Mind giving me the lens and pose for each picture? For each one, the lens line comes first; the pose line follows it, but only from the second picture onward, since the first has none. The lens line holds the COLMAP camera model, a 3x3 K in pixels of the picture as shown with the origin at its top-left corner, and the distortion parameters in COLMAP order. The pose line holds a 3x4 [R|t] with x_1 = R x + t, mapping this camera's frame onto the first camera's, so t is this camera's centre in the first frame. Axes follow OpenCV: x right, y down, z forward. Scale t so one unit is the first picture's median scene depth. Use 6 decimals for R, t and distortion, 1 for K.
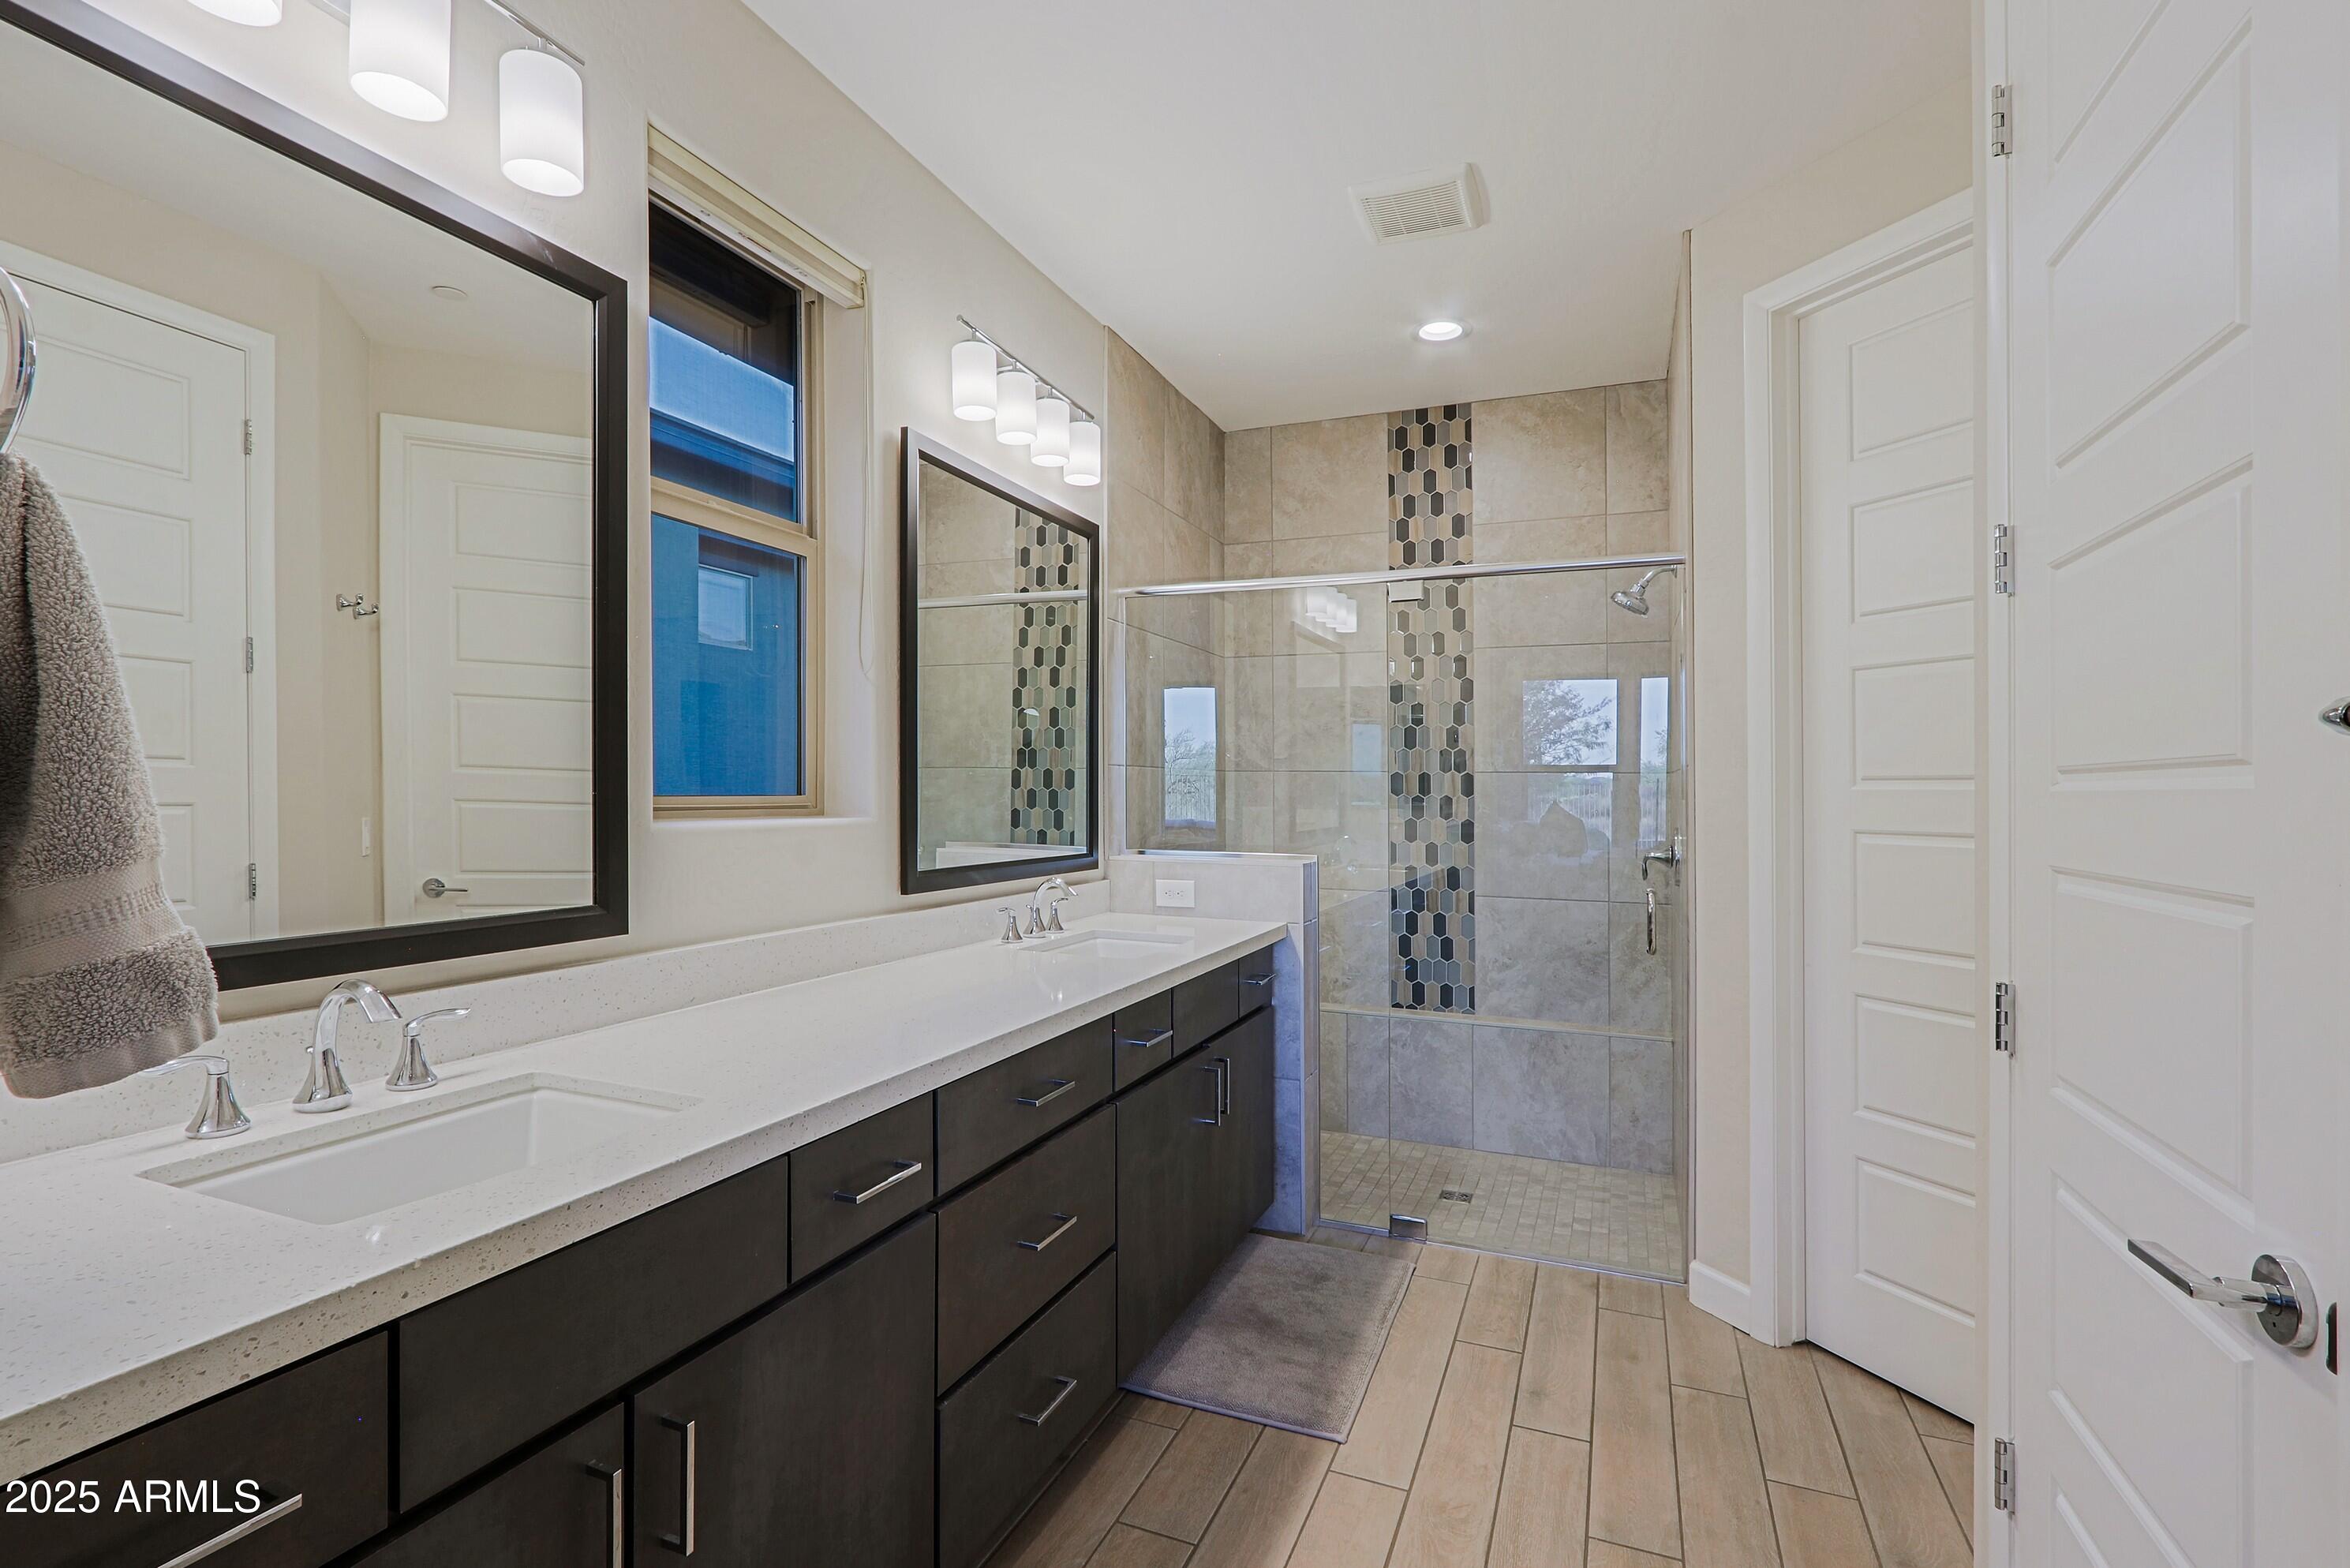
lens RADIAL K [[1097.9, 0, 1168.8], [0, 1097.9, 776.7], [0, 0, 1]] dist [-0.005686, -0.001361]
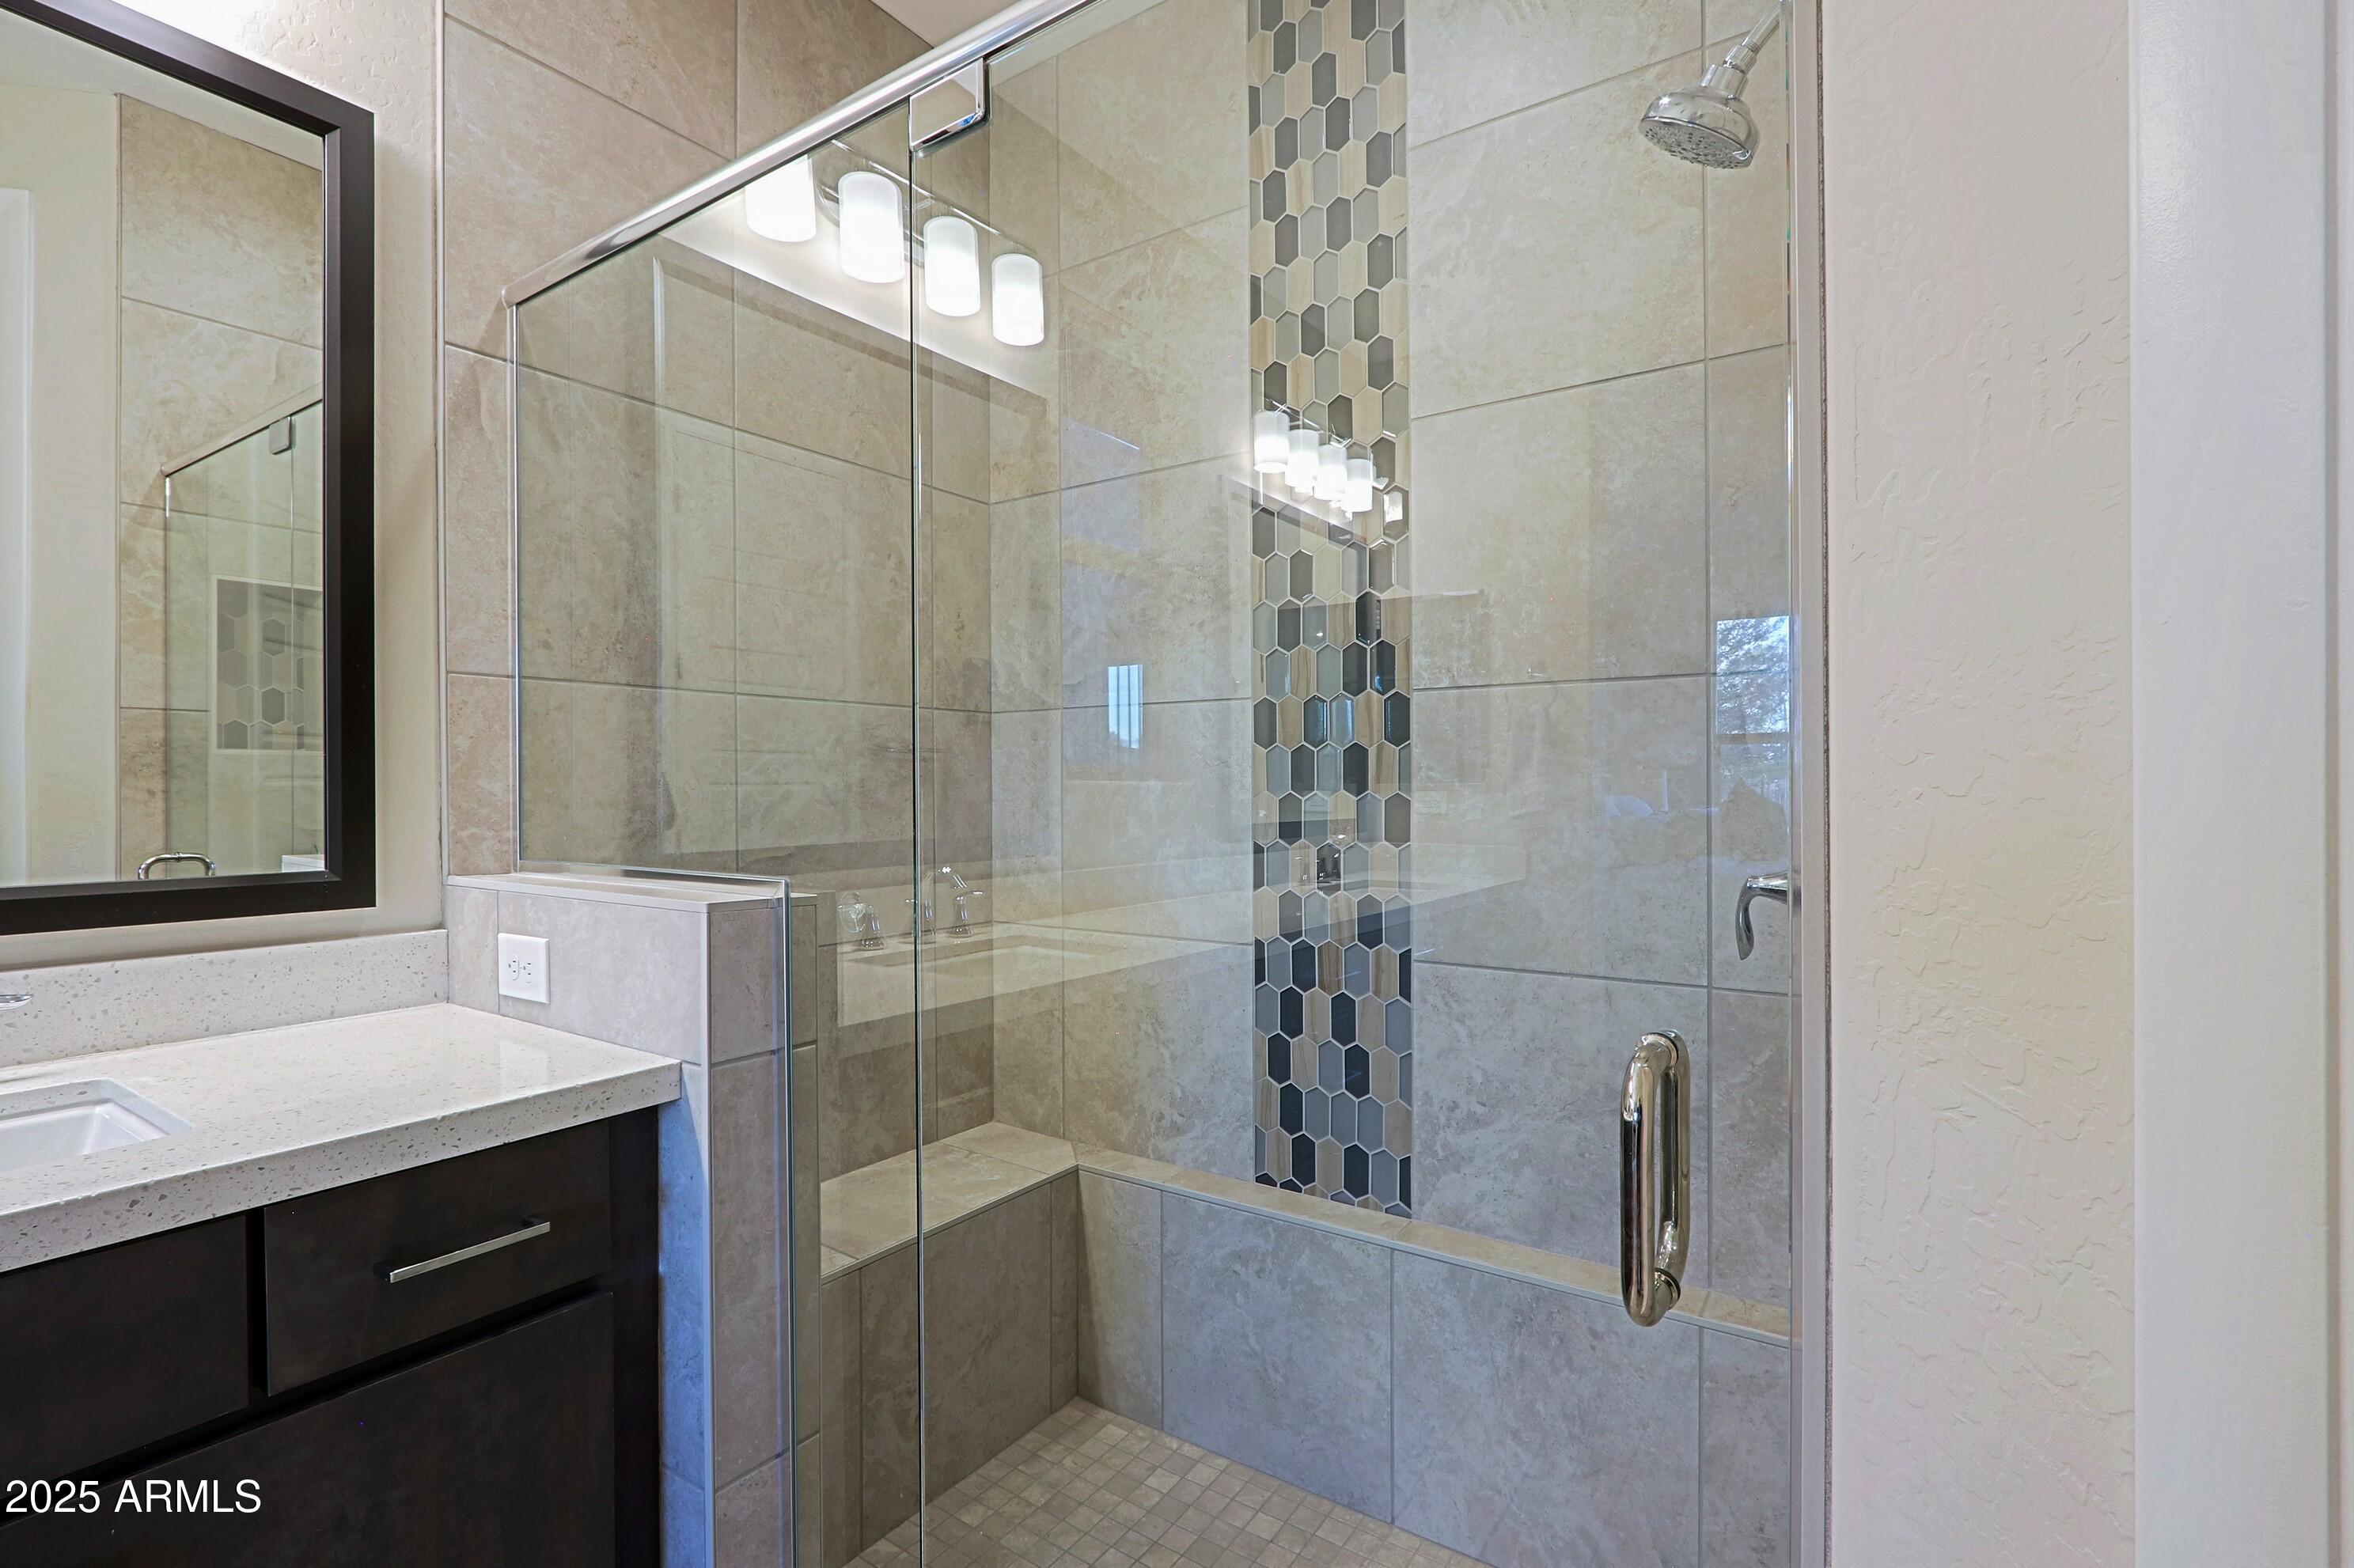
lens RADIAL K [[1099.7, 0, 1180.5], [0, 1099.7, 805.0], [0, 0, 1]] dist [-0.005686, -0.001361]
pose [[0.979622, -0.009328, -0.200634, 0.273611], [0.013918, 0.999672, 0.021480, 0.032302], [0.200368, -0.023835, 0.979431, 0.526927]]
